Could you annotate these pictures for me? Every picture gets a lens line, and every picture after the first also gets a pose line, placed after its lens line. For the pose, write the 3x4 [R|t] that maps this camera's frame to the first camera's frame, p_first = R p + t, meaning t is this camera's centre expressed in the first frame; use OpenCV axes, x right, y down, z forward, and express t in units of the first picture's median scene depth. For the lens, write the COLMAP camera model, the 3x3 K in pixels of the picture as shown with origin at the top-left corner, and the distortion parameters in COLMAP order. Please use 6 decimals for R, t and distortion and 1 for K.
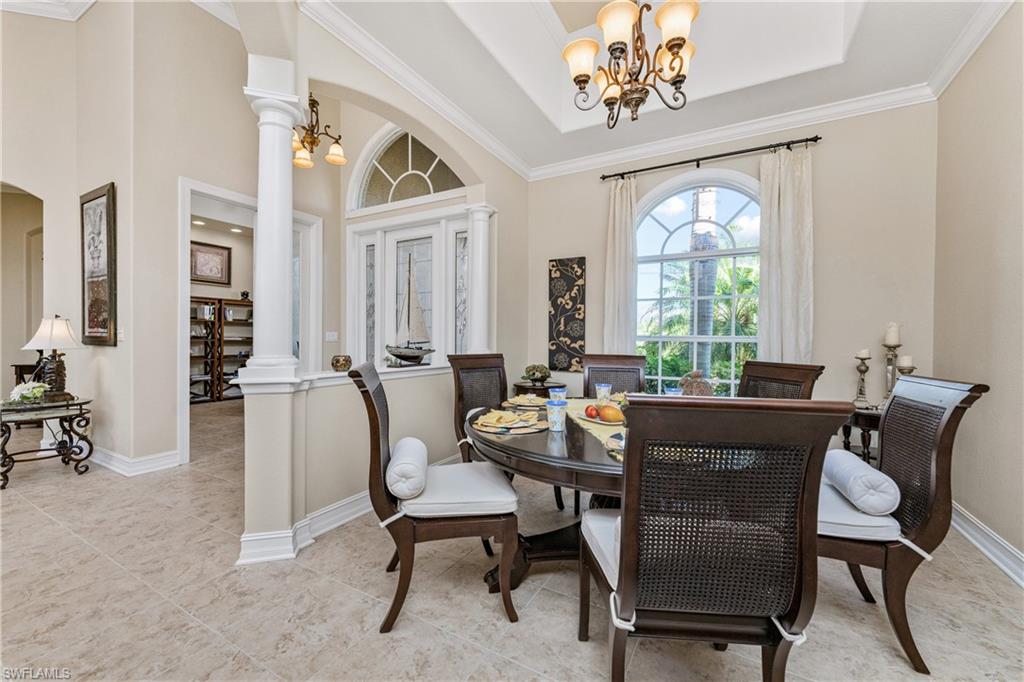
lens RADIAL K [[412.1, 0, 506.5], [0, 412.1, 341.1], [0, 0, 1]] dist [0.008436, -0.000944]
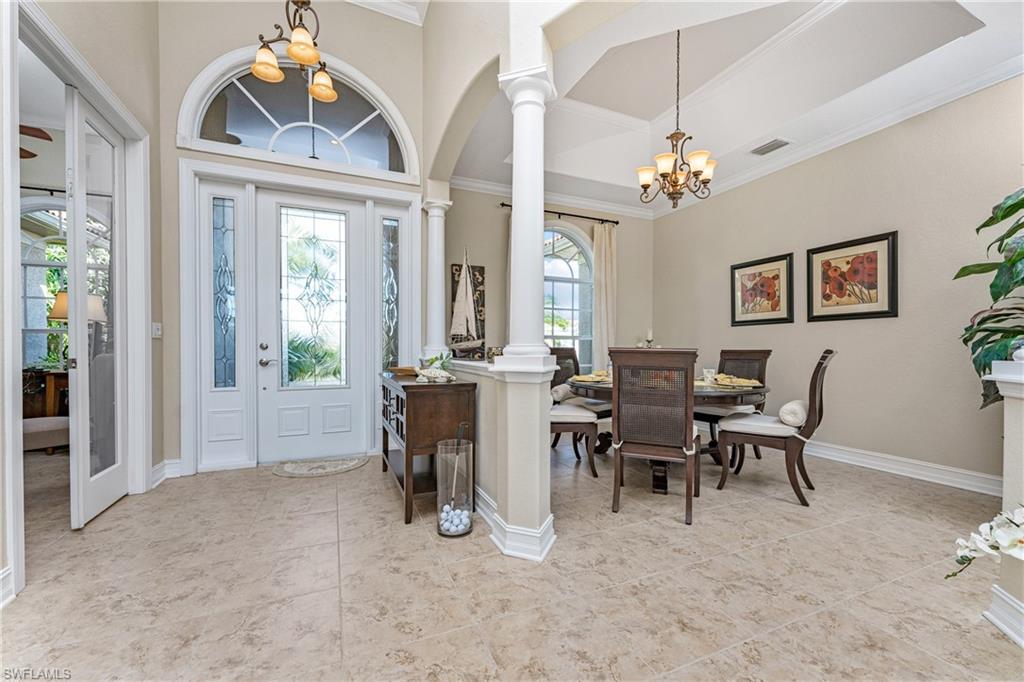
lens RADIAL K [[412.1, 0, 511.1], [0, 412.1, 351.4], [0, 0, 1]] dist [0.008436, -0.000944]
pose [[0.597675, -0.018731, 0.801519, -0.704877], [0.011660, 0.999824, 0.014671, 0.019822], [-0.801654, 0.000578, 0.597789, 0.237413]]
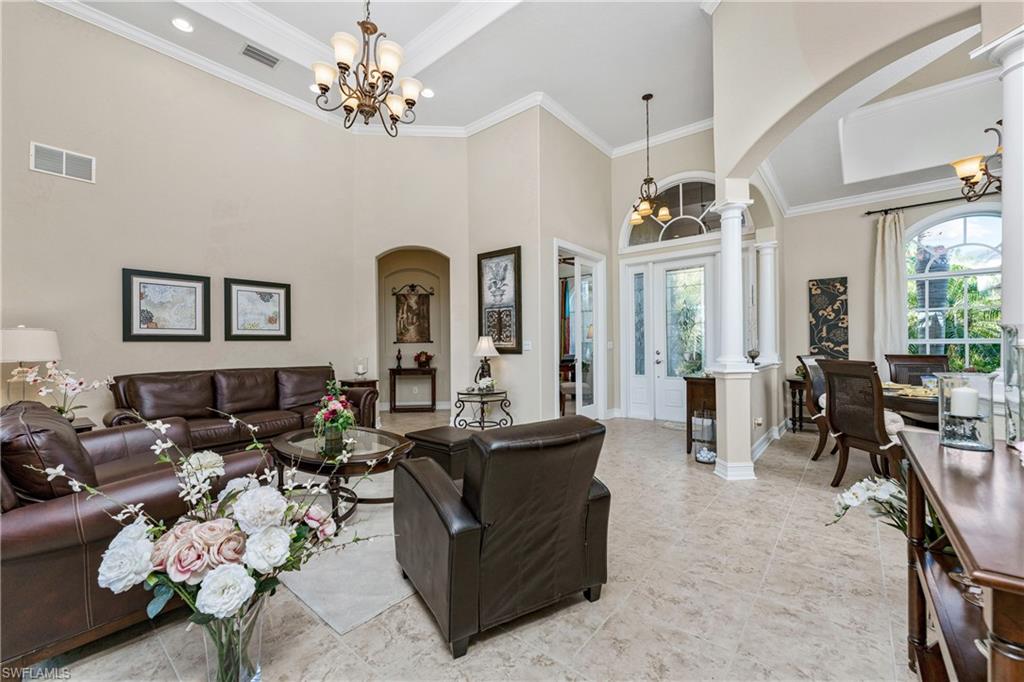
lens RADIAL K [[412.1, 0, 510.7], [0, 412.1, 345.6], [0, 0, 1]] dist [0.008436, -0.000944]
pose [[0.985096, -0.018023, -0.171060, -0.593681], [0.016623, 0.999816, -0.009614, -0.002904], [0.171202, 0.006628, 0.985214, -0.395062]]
